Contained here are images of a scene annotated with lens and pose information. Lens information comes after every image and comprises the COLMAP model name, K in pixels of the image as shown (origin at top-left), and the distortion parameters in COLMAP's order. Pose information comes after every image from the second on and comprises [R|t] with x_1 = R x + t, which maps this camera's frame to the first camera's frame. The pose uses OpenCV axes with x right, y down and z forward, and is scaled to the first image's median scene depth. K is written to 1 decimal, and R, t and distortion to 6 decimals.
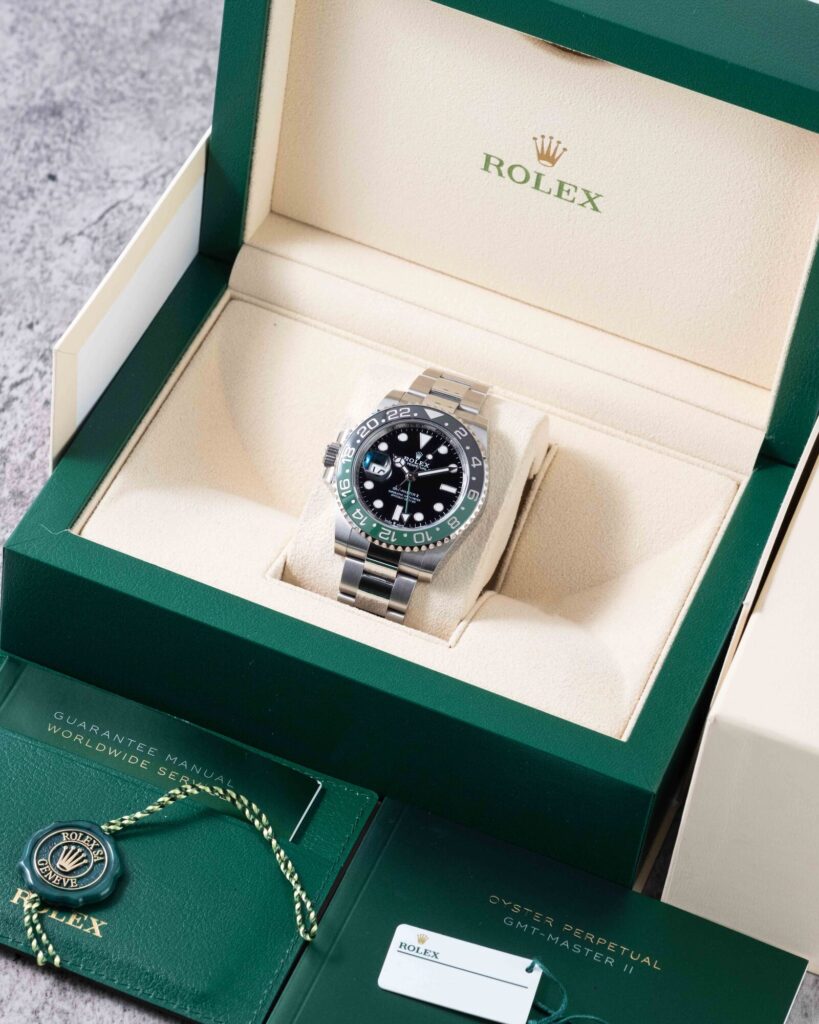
lens RADIAL K [[4599.3, 0, 409.5], [0, 4599.3, 512.0], [0, 0, 1]] dist [0.517818, -6.799265]
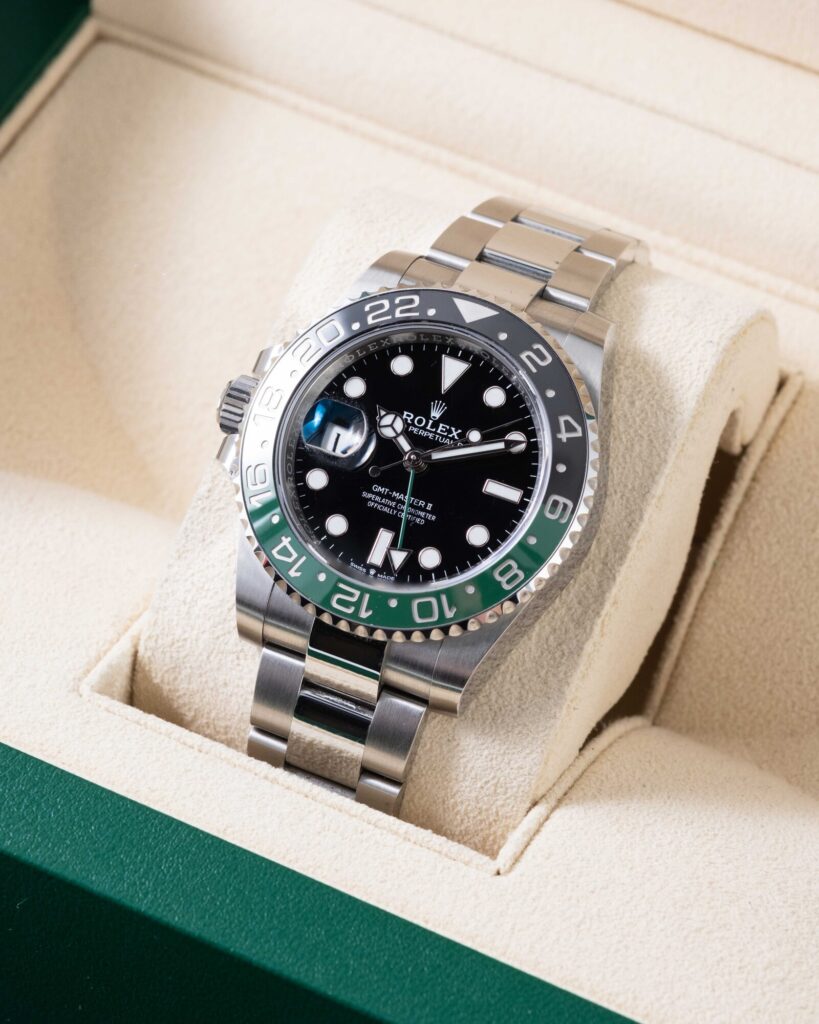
lens RADIAL K [[4599.3, 0, 409.5], [0, 4599.3, 512.0], [0, 0, 1]] dist [0.517818, -6.799265]
pose [[0.990427, 0.014496, -0.137272, 0.057355], [-0.007904, 0.998794, 0.048448, -0.023287], [0.137809, -0.046899, 0.989348, 0.582952]]
